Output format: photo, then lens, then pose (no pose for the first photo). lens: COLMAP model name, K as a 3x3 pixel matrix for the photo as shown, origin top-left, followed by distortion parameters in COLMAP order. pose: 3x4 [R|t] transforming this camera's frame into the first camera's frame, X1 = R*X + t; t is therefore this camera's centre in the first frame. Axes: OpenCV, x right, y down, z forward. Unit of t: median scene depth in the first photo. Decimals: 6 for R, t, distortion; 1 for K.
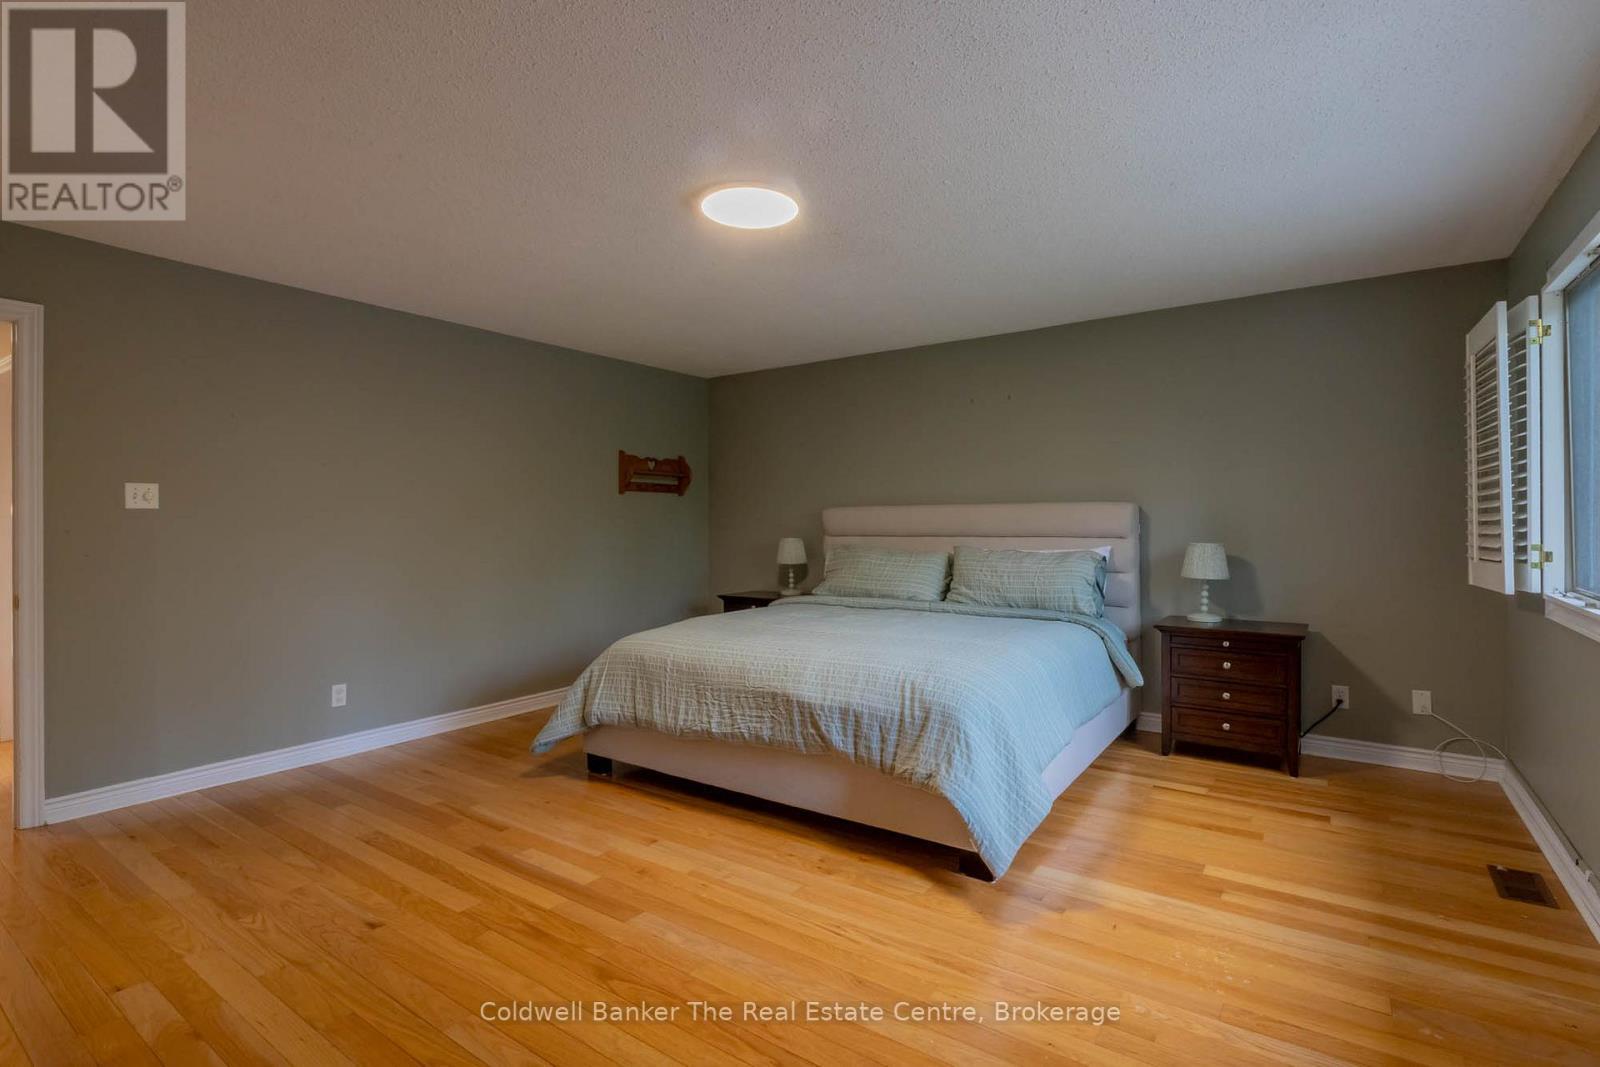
lens RADIAL K [[723.9, 0, 804.9], [0, 723.9, 527.7], [0, 0, 1]] dist [-0.000451, -0.000324]
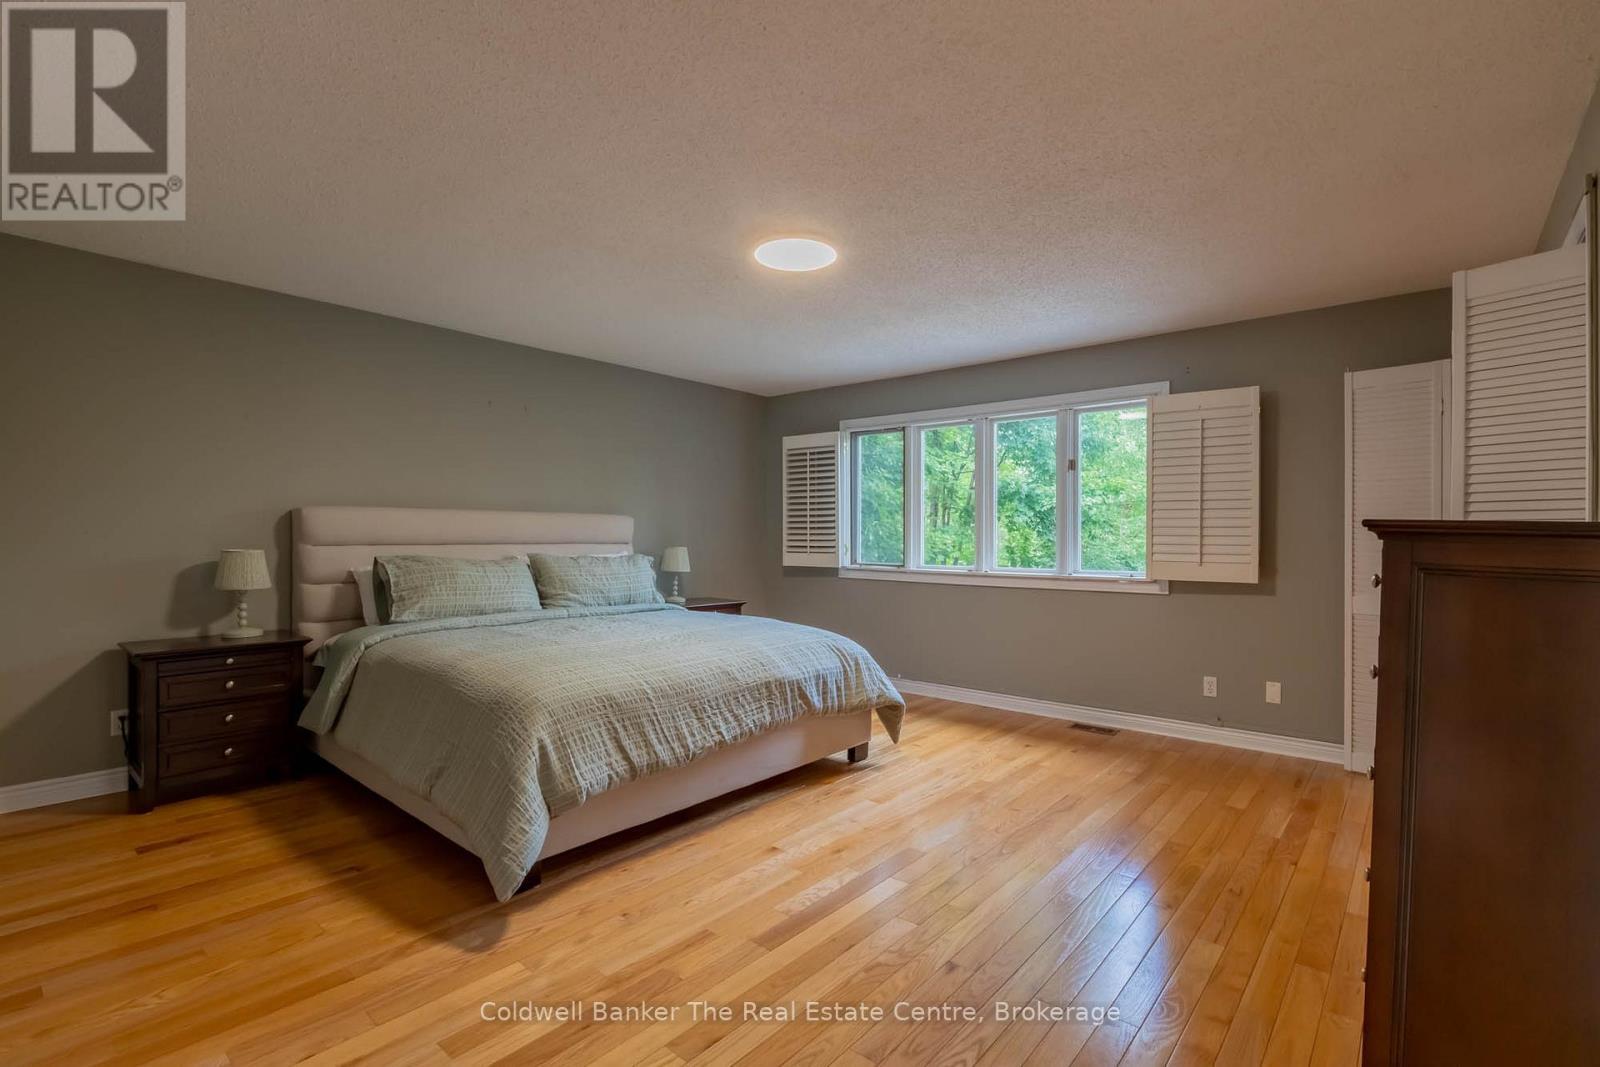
lens RADIAL K [[723.9, 0, 804.9], [0, 723.9, 527.7], [0, 0, 1]] dist [-0.000451, -0.000324]
pose [[0.118112, 0.015703, 0.992876, -1.137693], [-0.006836, 0.999864, -0.015000, 0.004324], [-0.992977, -0.005016, 0.118203, 0.796603]]
